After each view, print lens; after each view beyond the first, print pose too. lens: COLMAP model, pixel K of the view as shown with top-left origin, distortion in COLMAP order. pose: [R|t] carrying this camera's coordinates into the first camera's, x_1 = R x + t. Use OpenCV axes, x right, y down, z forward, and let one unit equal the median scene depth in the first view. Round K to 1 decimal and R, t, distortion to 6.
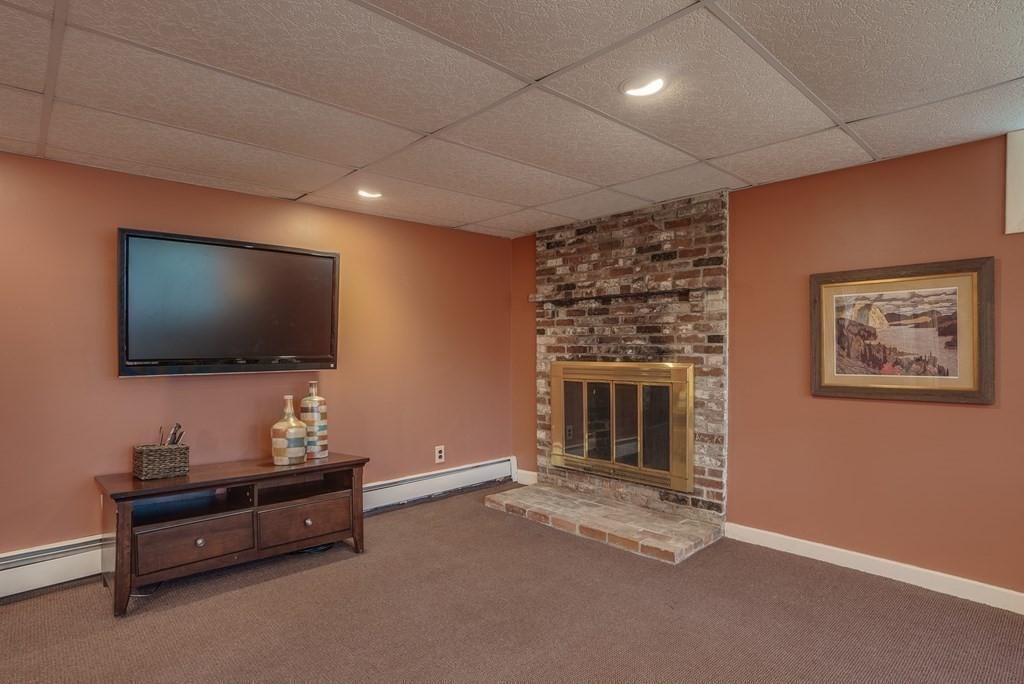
lens RADIAL K [[552.3, 0, 509.5], [0, 552.3, 352.4], [0, 0, 1]] dist [-0.013551, 0.009180]
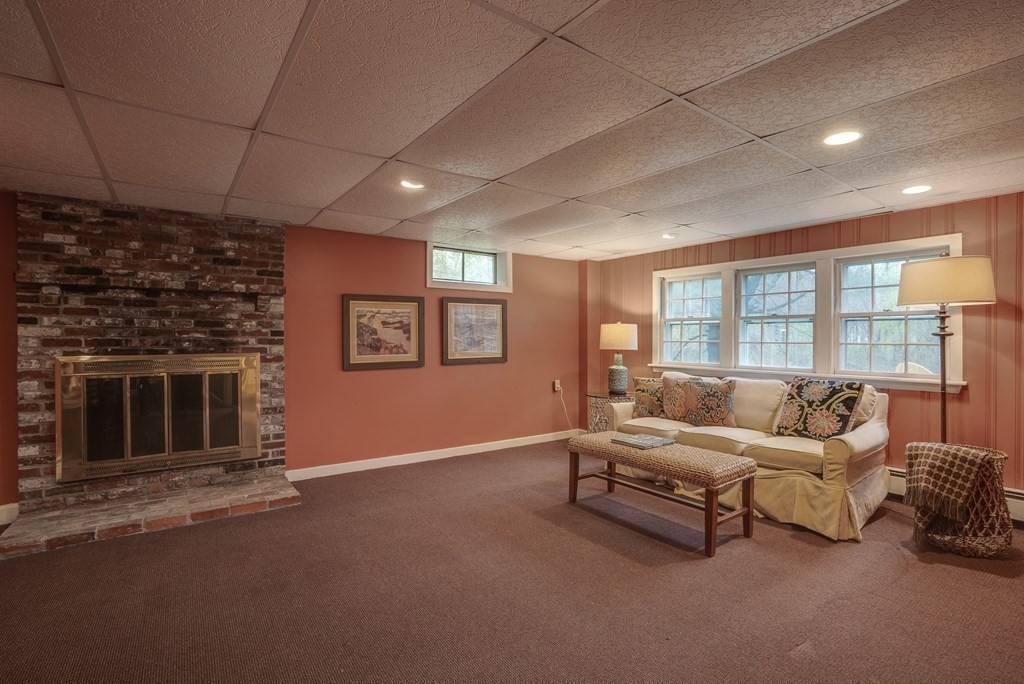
lens RADIAL K [[484.3, 0, 510.5], [0, 484.3, 336.6], [0, 0, 1]] dist [-0.036418, 0.010172]
pose [[0.136294, 0.008310, 0.990634, -0.613977], [0.013711, 0.999853, -0.010274, 0.002106], [-0.990573, 0.014983, 0.136160, 0.267804]]
